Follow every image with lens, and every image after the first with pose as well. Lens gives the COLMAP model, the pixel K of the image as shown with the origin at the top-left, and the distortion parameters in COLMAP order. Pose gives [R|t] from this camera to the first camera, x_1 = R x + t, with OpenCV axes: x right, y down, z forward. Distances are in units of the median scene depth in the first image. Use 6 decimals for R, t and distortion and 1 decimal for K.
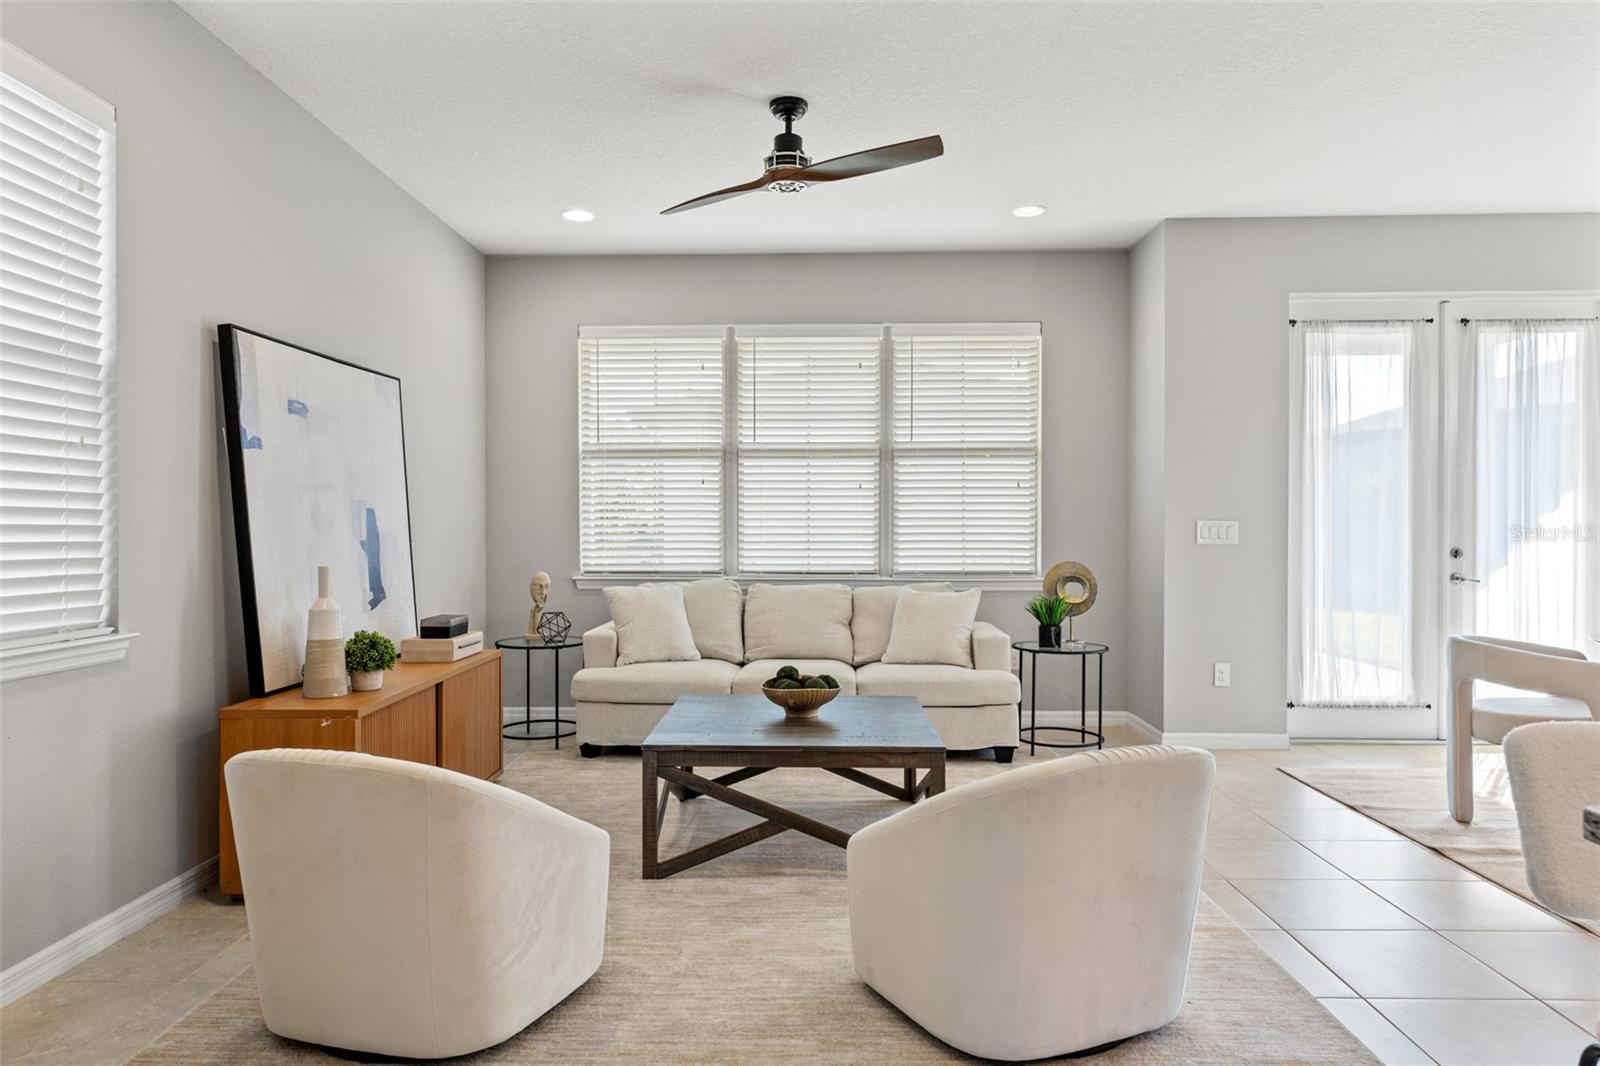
lens RADIAL K [[997.7, 0, 792.5], [0, 997.7, 531.8], [0, 0, 1]] dist [-0.006669, -0.001746]
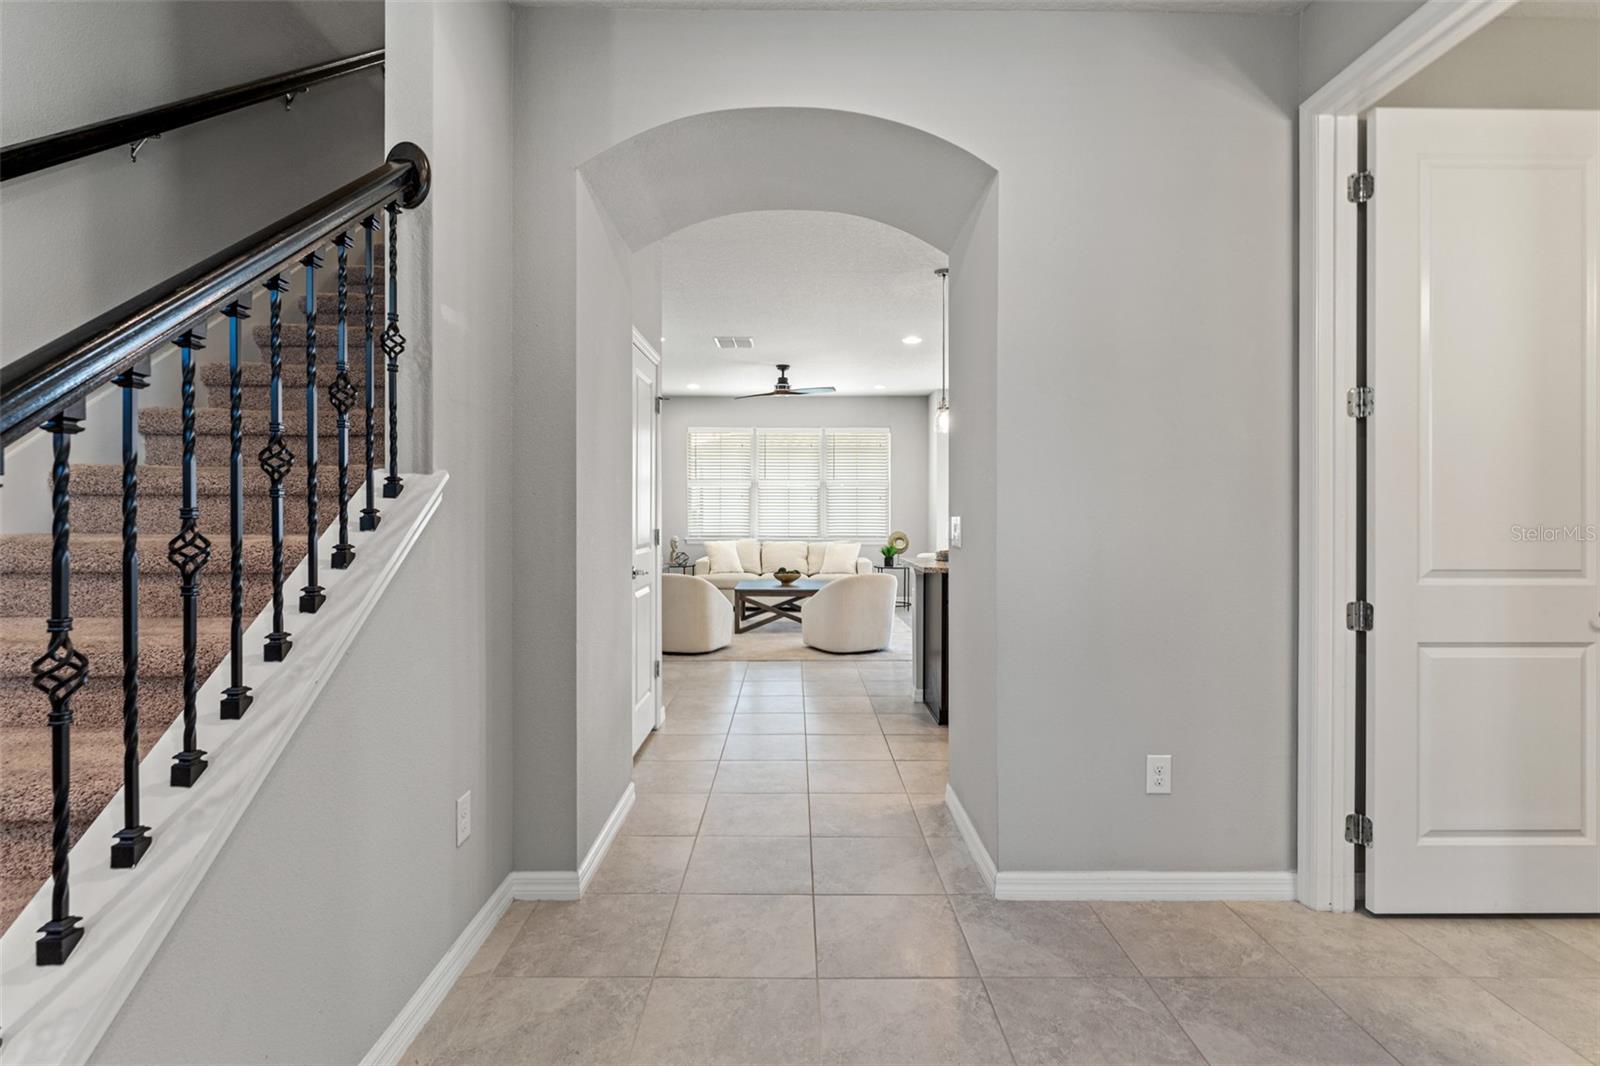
lens RADIAL K [[762.3, 0, 800.0], [0, 762.3, 533.0], [0, 0, 1]] dist [-0.003502, 0.000067]
pose [[0.999410, 0.001272, 0.034331, -0.021400], [-0.001923, 0.999819, 0.018928, -0.000400], [-0.034301, -0.018983, 0.999231, -0.851462]]
